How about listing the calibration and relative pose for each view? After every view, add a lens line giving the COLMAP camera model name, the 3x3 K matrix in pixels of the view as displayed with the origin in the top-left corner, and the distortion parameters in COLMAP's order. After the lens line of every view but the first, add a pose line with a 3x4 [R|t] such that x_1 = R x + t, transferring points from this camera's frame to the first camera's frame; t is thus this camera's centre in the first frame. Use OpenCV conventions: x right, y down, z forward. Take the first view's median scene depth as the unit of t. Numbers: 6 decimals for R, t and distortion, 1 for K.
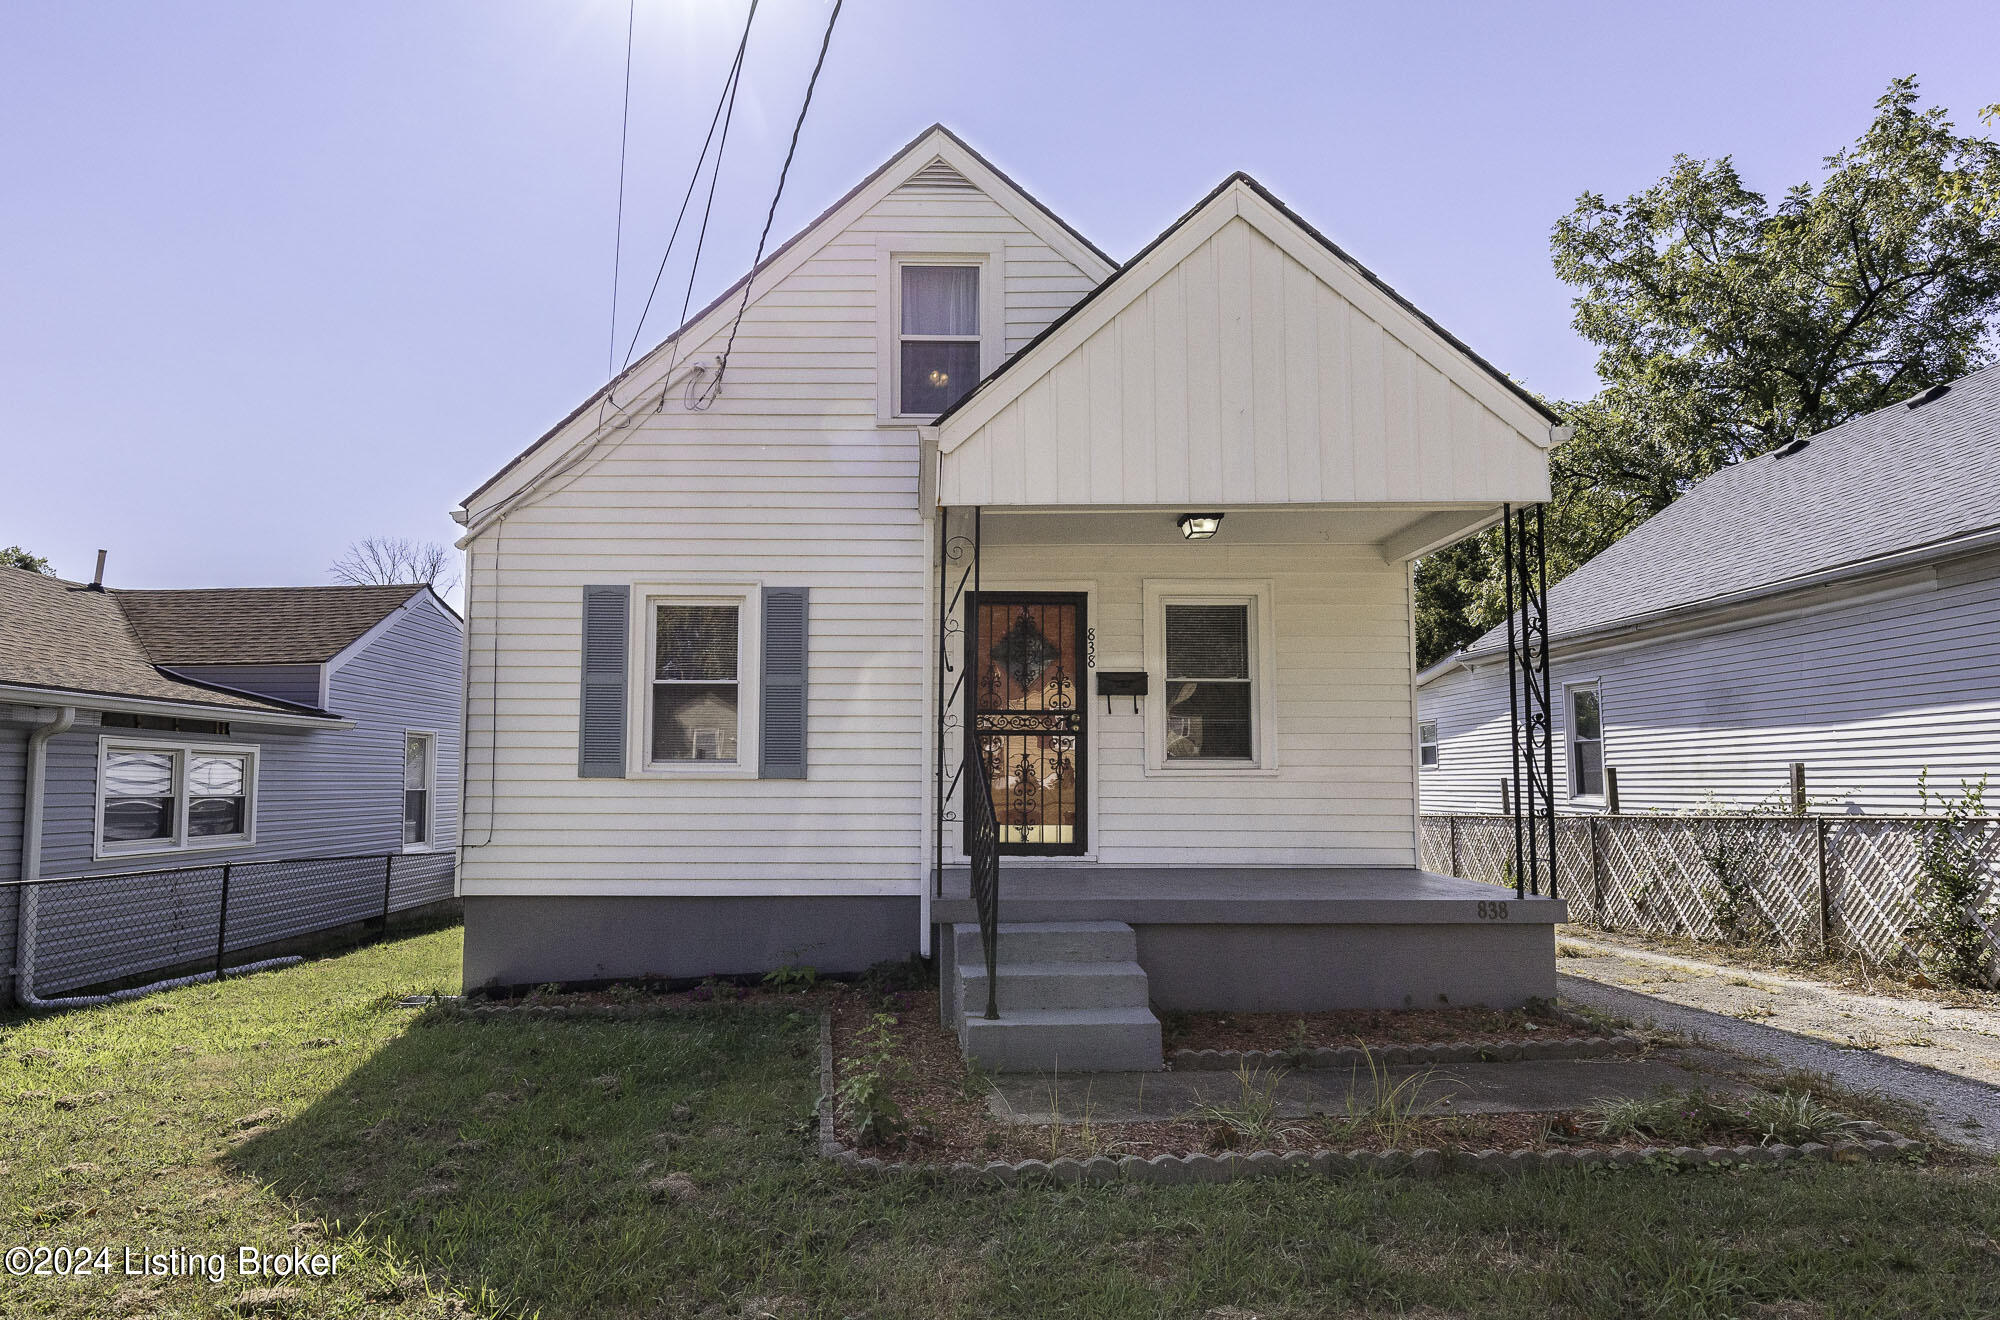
lens RADIAL K [[1057.6, 0, 935.8], [0, 1057.6, 707.5], [0, 0, 1]] dist [0.006779, -0.001361]
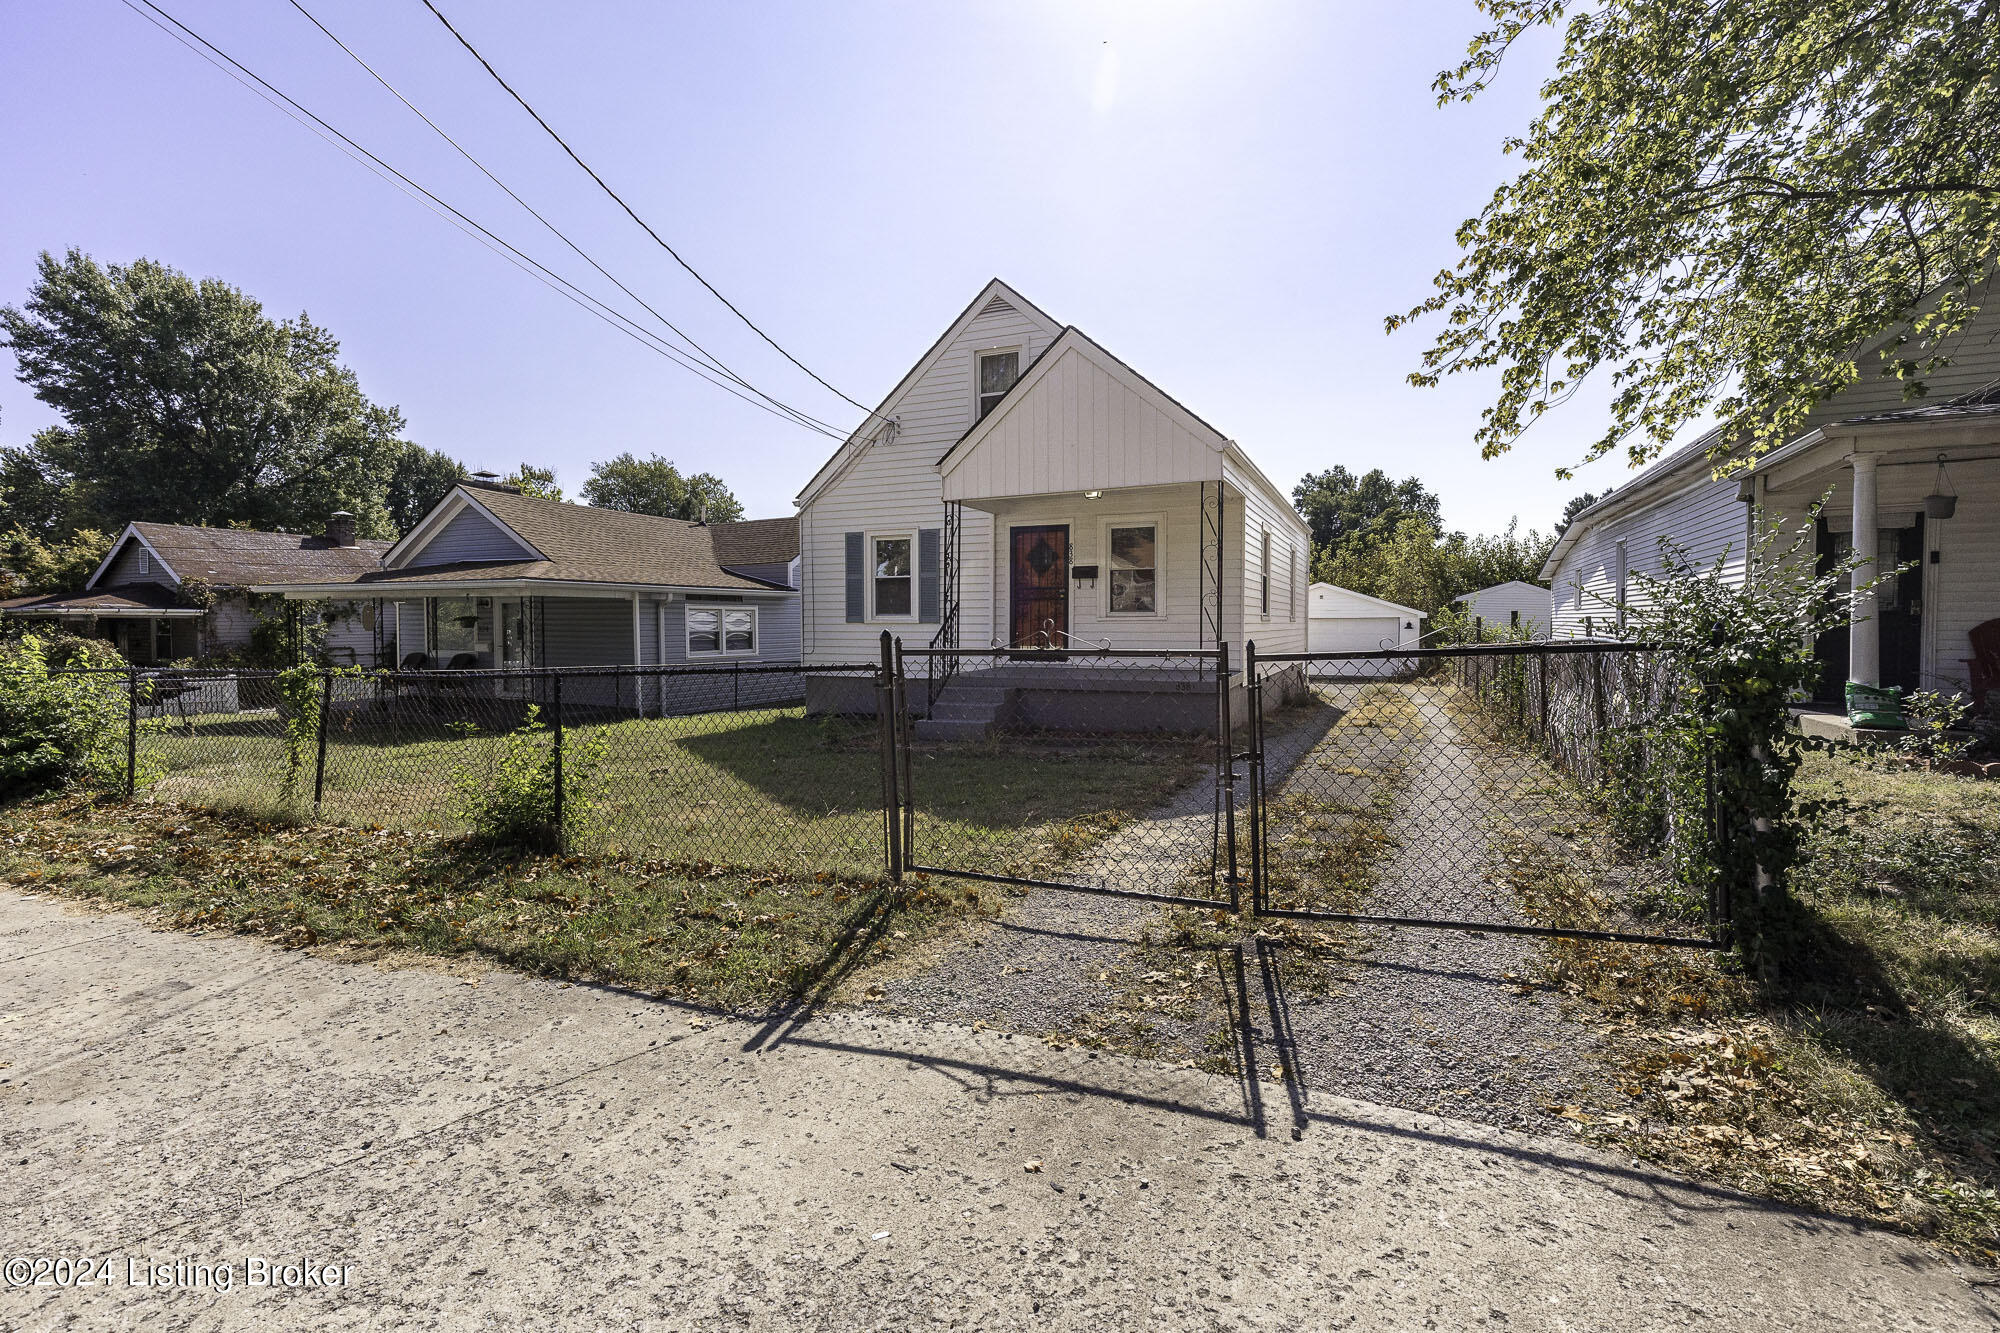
lens RADIAL K [[900.2, 0, 999.9], [0, 900.2, 648.5], [0, 0, 1]] dist [0.003657, 0.000214]
pose [[0.913406, 0.007150, -0.406987, 0.691326], [0.034963, 0.994773, 0.095944, -0.046618], [0.405545, -0.101865, 0.908381, -0.546146]]
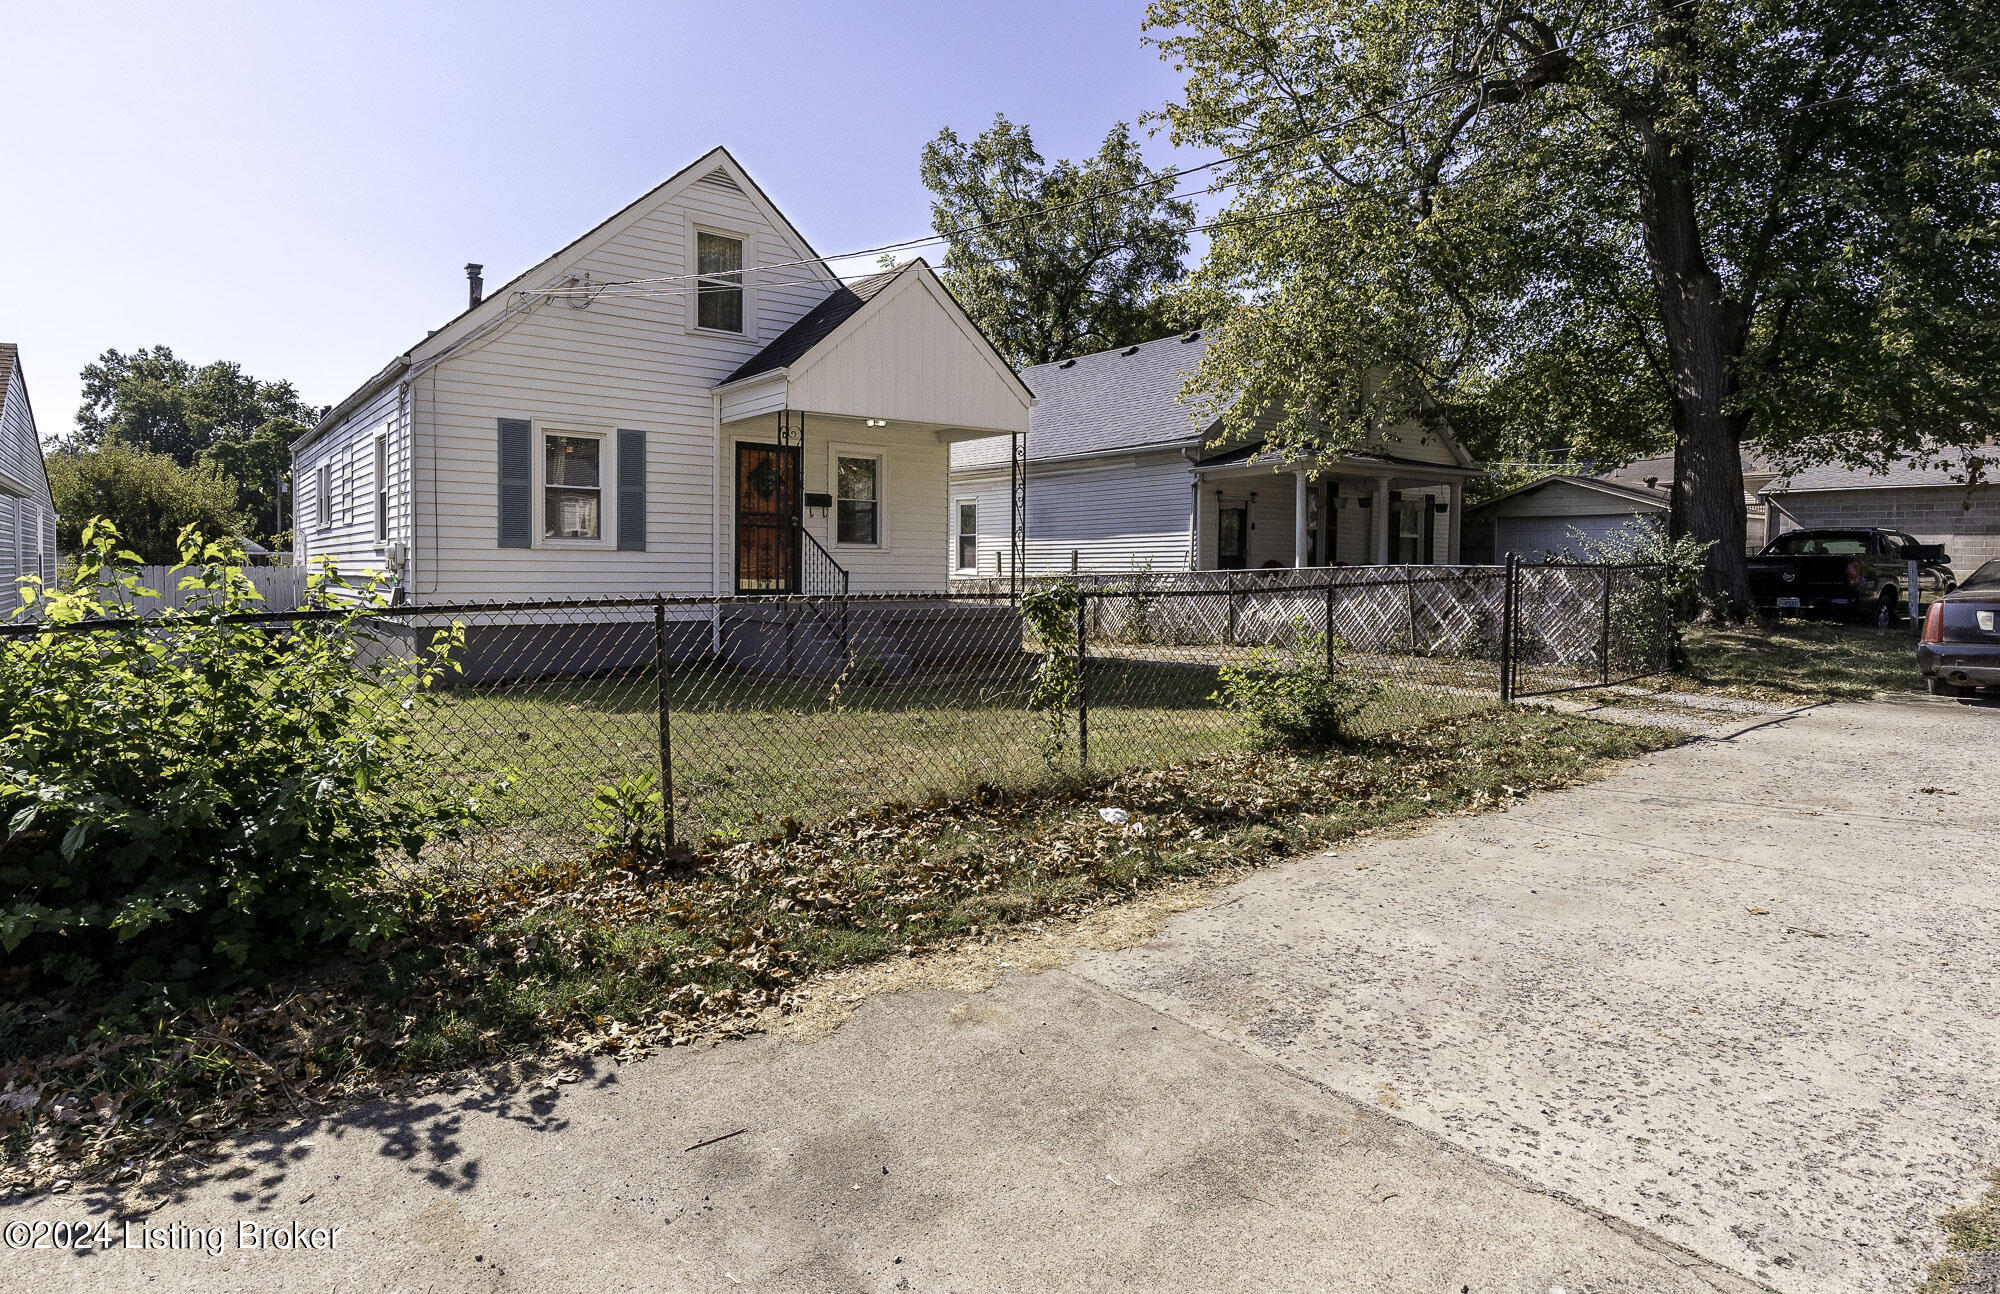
lens RADIAL K [[1080.1, 0, 963.1], [0, 1080.1, 600.1], [0, 0, 1]] dist [0.001279, 0.001295]
pose [[0.802807, -0.012587, 0.596106, -0.712074], [-0.049436, 0.994929, 0.087587, -0.026201], [-0.594186, -0.099785, 0.798114, -0.616732]]
